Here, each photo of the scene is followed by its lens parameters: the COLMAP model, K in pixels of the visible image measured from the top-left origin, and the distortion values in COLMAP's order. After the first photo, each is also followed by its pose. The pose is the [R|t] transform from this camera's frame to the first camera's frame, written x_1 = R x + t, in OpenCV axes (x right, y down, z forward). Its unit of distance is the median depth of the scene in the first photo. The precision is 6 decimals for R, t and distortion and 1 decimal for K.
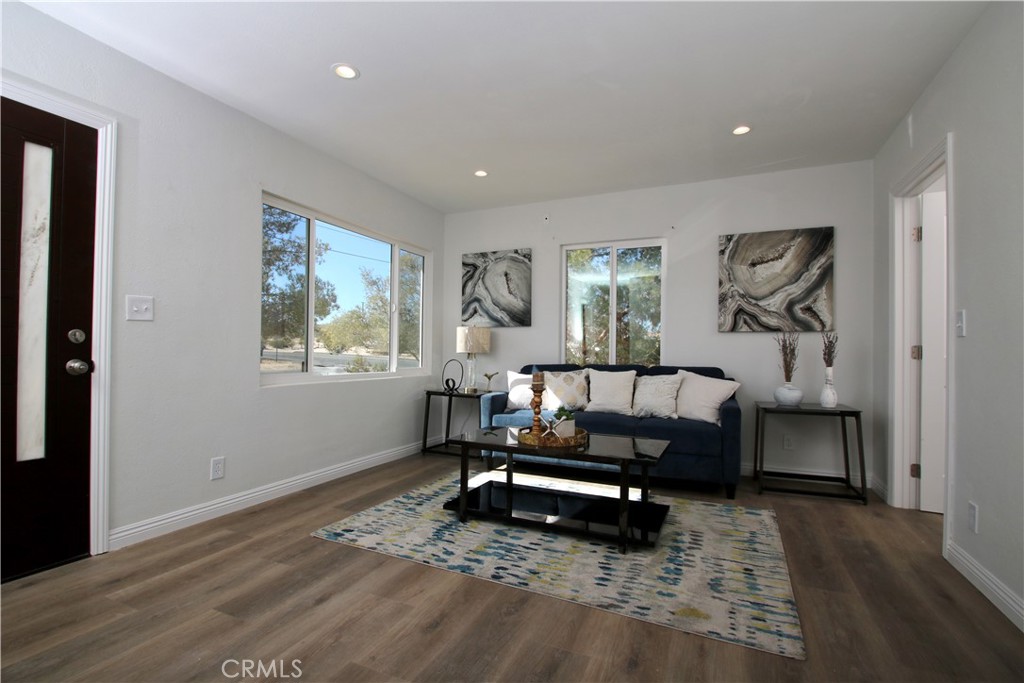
lens RADIAL K [[470.7, 0, 503.9], [0, 470.7, 345.0], [0, 0, 1]] dist [0.006756, -0.013176]
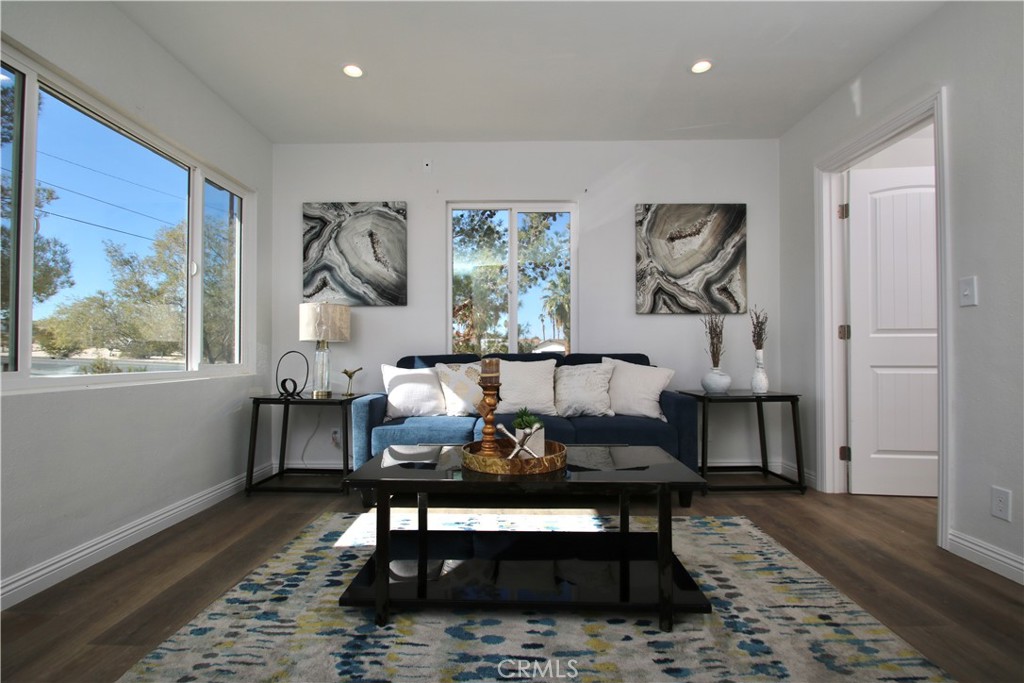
lens RADIAL K [[470.7, 0, 503.9], [0, 470.7, 345.0], [0, 0, 1]] dist [0.006756, -0.013176]
pose [[0.914963, -0.005804, 0.403497, -0.132329], [0.006450, 0.999979, -0.000241, 0.030861], [-0.403487, 0.002823, 0.914981, 0.312580]]
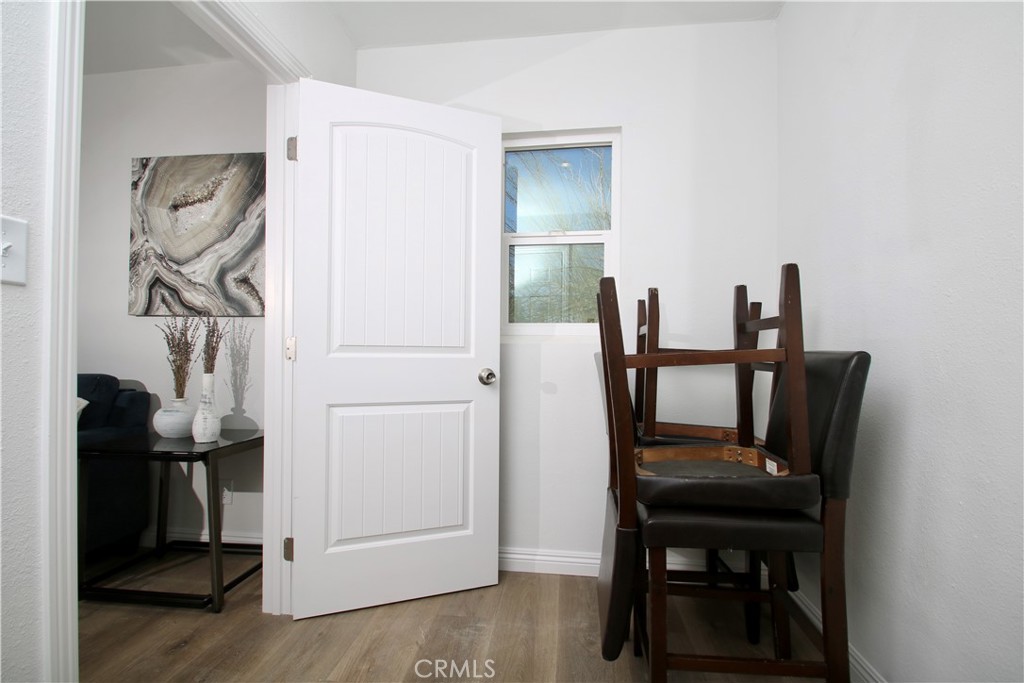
lens RADIAL K [[470.7, 0, 503.9], [0, 470.7, 345.0], [0, 0, 1]] dist [0.006756, -0.013176]
pose [[0.955727, 0.000656, 0.294253, 0.778572], [-0.005333, 0.999872, 0.015093, -0.001209], [-0.294205, -0.015994, 0.955608, 0.285257]]
